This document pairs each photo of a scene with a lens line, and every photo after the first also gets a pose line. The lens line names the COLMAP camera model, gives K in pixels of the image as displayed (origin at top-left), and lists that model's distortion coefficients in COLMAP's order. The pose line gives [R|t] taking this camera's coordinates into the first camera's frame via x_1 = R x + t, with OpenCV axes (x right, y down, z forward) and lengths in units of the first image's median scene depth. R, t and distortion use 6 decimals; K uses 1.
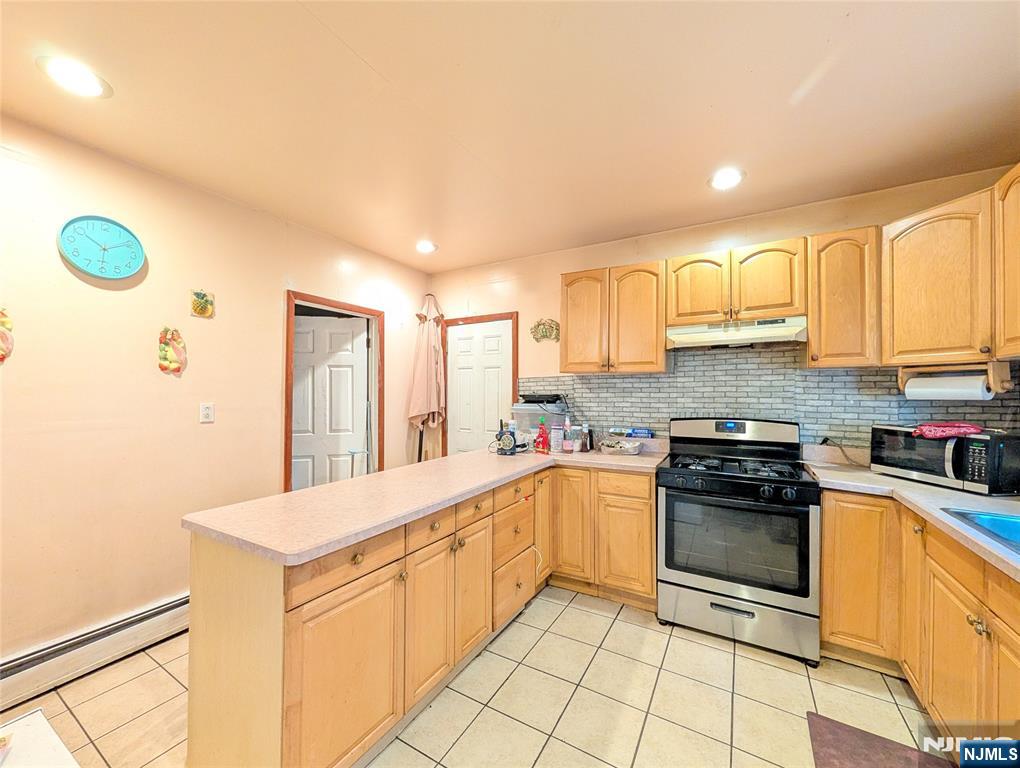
lens RADIAL K [[388.9, 0, 512.4], [0, 388.9, 388.8], [0, 0, 1]] dist [0.000404, -0.000115]
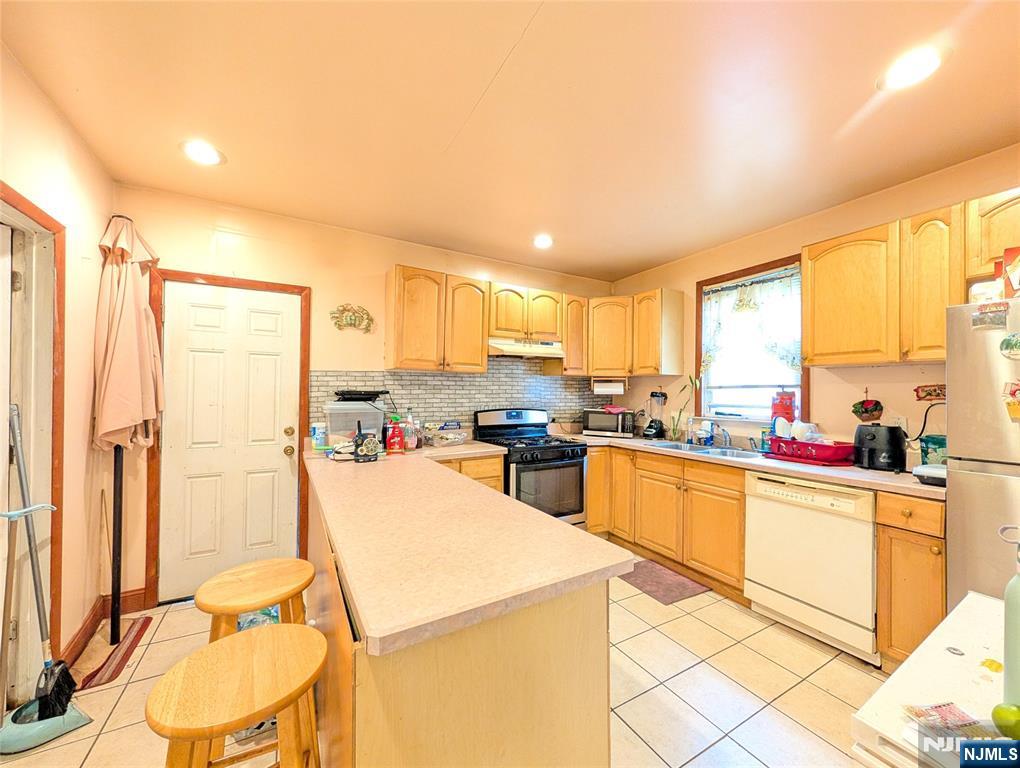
lens RADIAL K [[388.9, 0, 513.1], [0, 388.9, 386.2], [0, 0, 1]] dist [0.000404, -0.000115]
pose [[0.498077, 0.014808, 0.867006, -0.603217], [-0.013401, 0.999866, -0.009378, 0.008413], [-0.867029, -0.006948, 0.498209, 0.303344]]
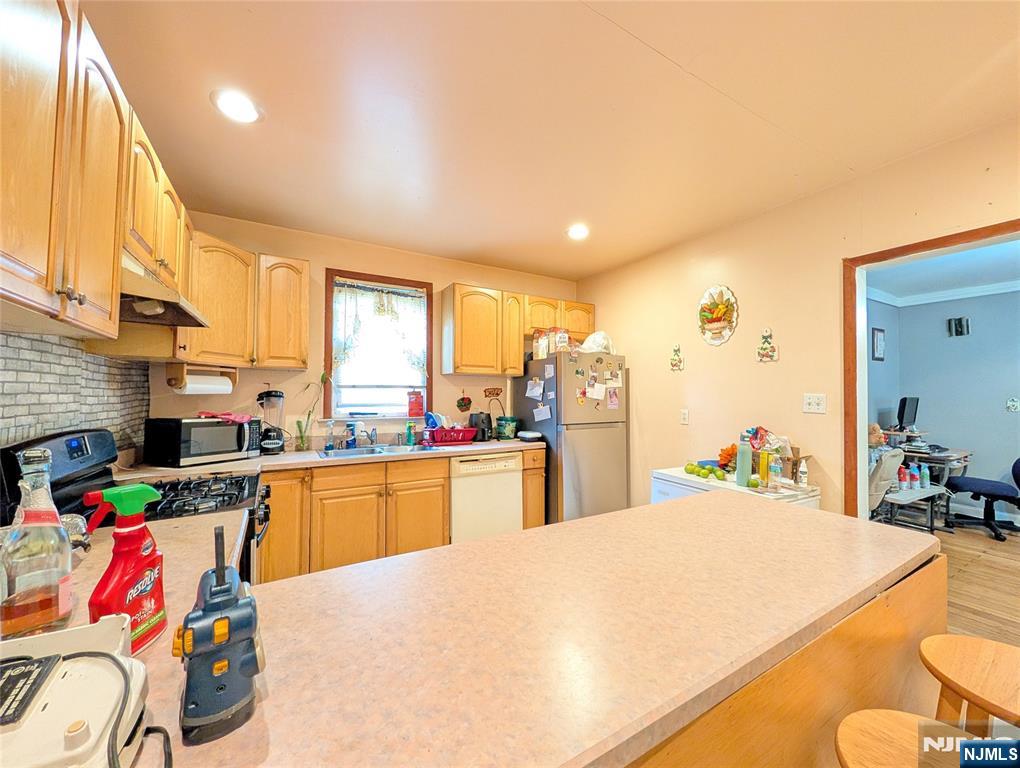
lens RADIAL K [[388.9, 0, 505.4], [0, 388.9, 388.3], [0, 0, 1]] dist [0.000404, -0.000115]
pose [[-0.867669, 0.002648, 0.497136, -0.228047], [-0.011298, 0.999623, -0.025043, 0.020926], [-0.497015, -0.027345, -0.867311, 1.119941]]
